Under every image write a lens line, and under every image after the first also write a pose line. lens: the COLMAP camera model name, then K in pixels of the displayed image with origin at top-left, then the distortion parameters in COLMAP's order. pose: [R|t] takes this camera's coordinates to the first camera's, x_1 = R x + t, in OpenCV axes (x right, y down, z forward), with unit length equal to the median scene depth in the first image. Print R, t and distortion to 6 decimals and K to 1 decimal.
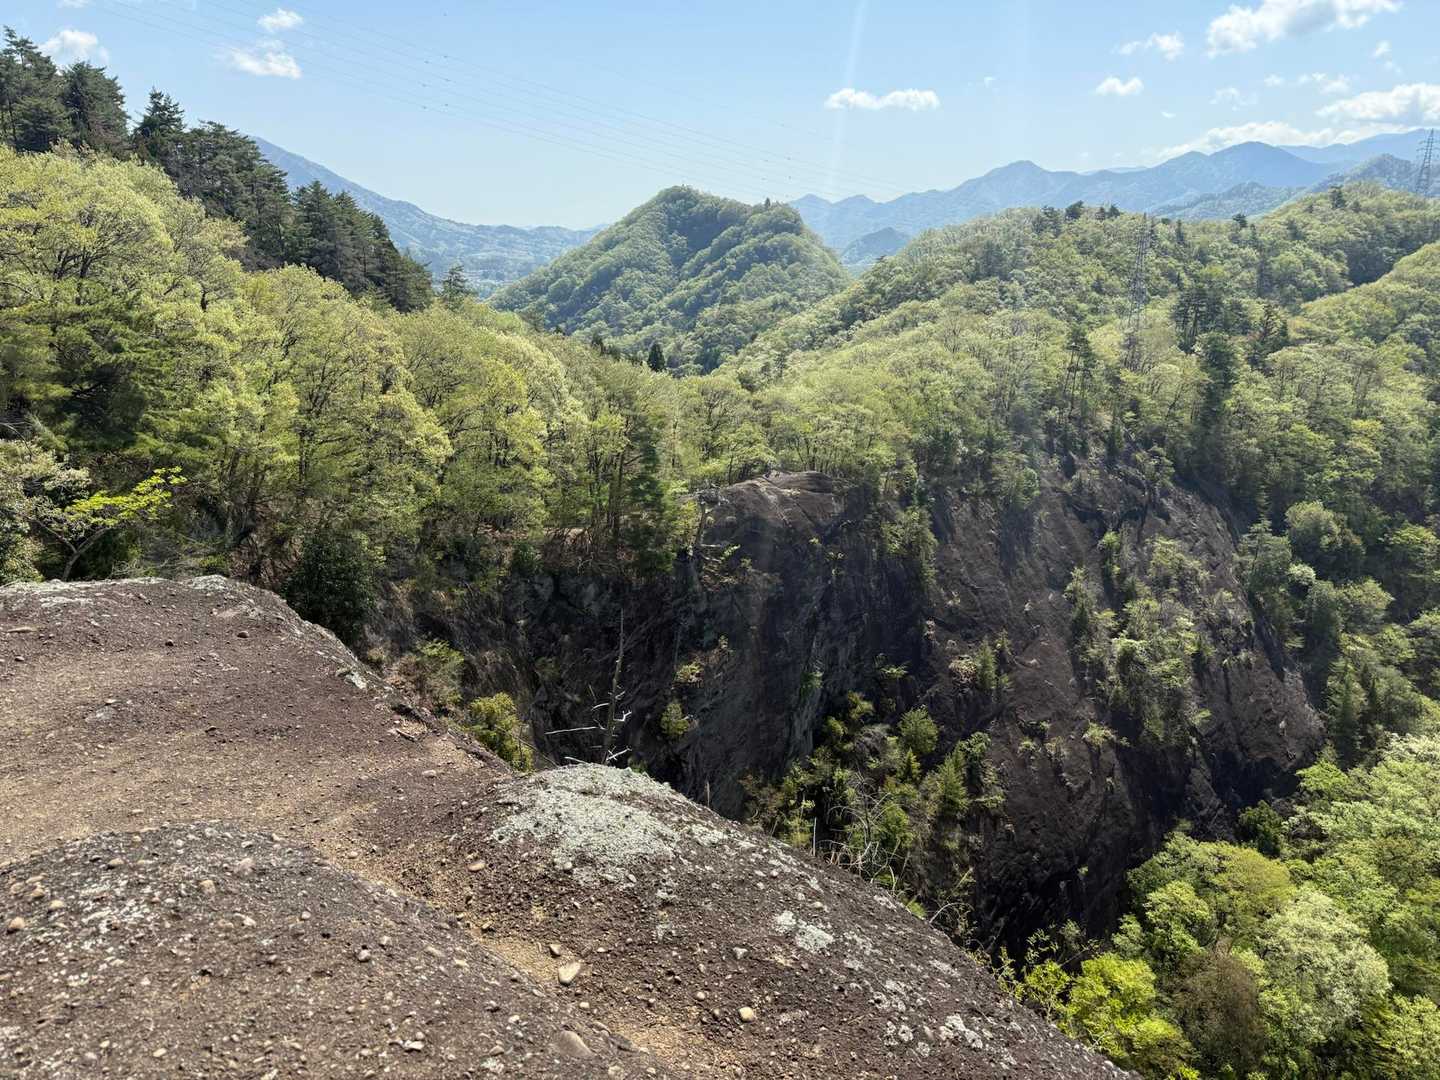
lens RADIAL K [[1167.3, 0, 720.0], [0, 1167.3, 540.0], [0, 0, 1]] dist [-0.083644, -0.002412]
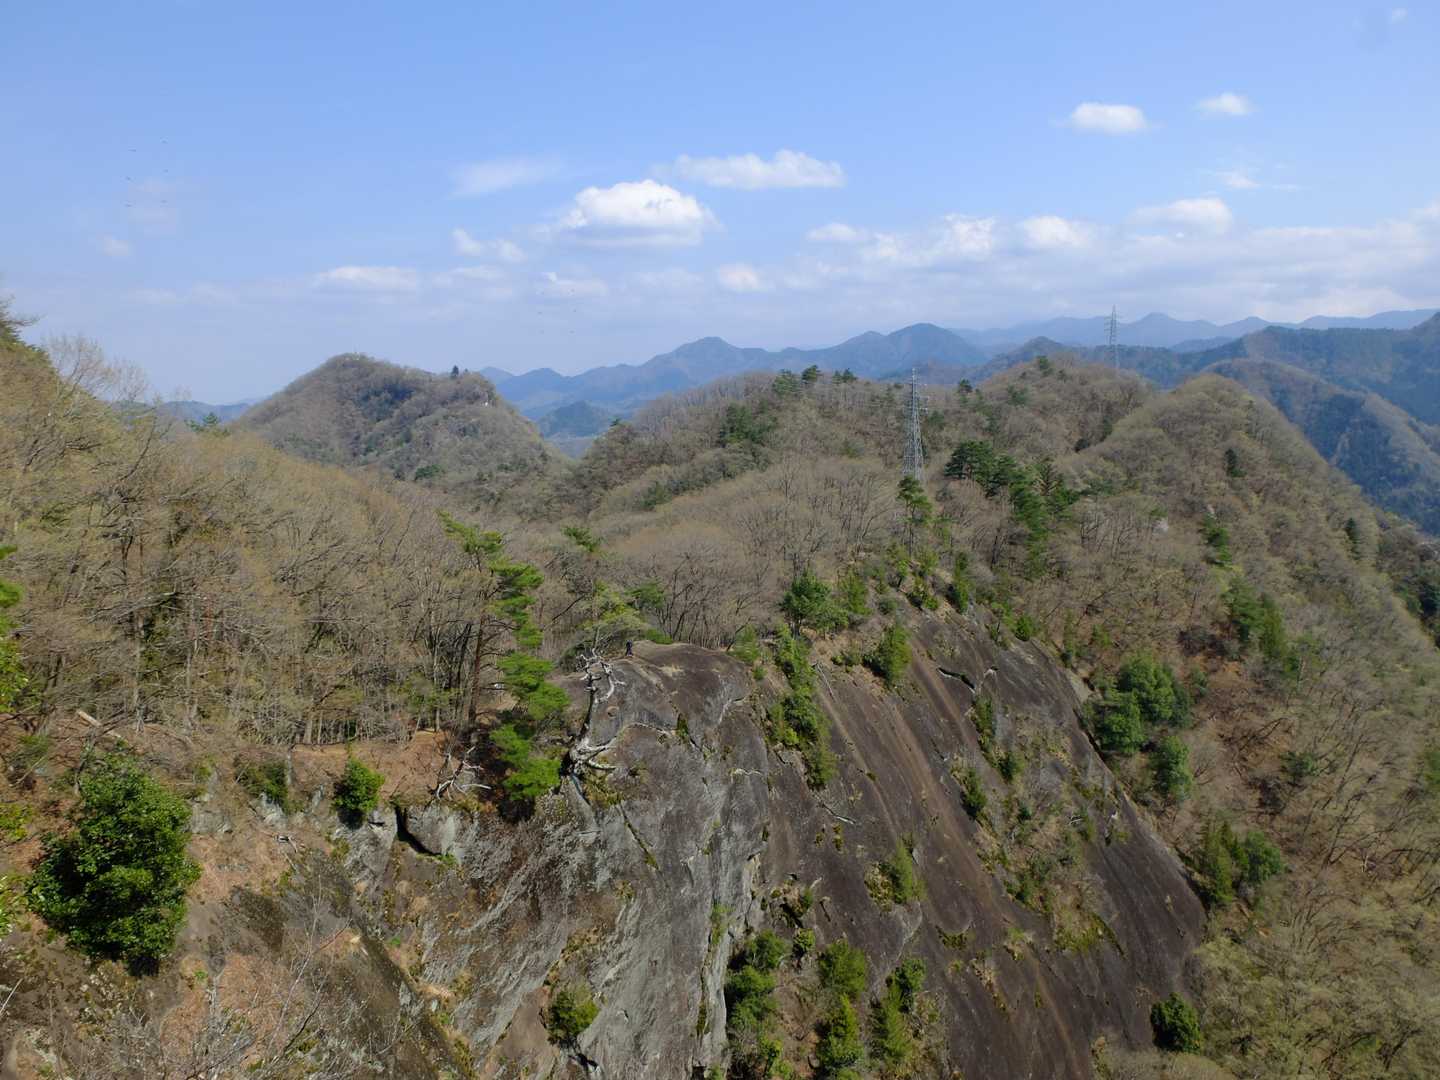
lens RADIAL K [[1167.3, 0, 720.0], [0, 1167.3, 540.0], [0, 0, 1]] dist [-0.083644, -0.002412]
pose [[0.943037, -0.018231, 0.332188, -0.089311], [0.074864, 0.984517, -0.158497, -0.001243], [-0.324156, 0.174337, 0.929801, 0.143303]]
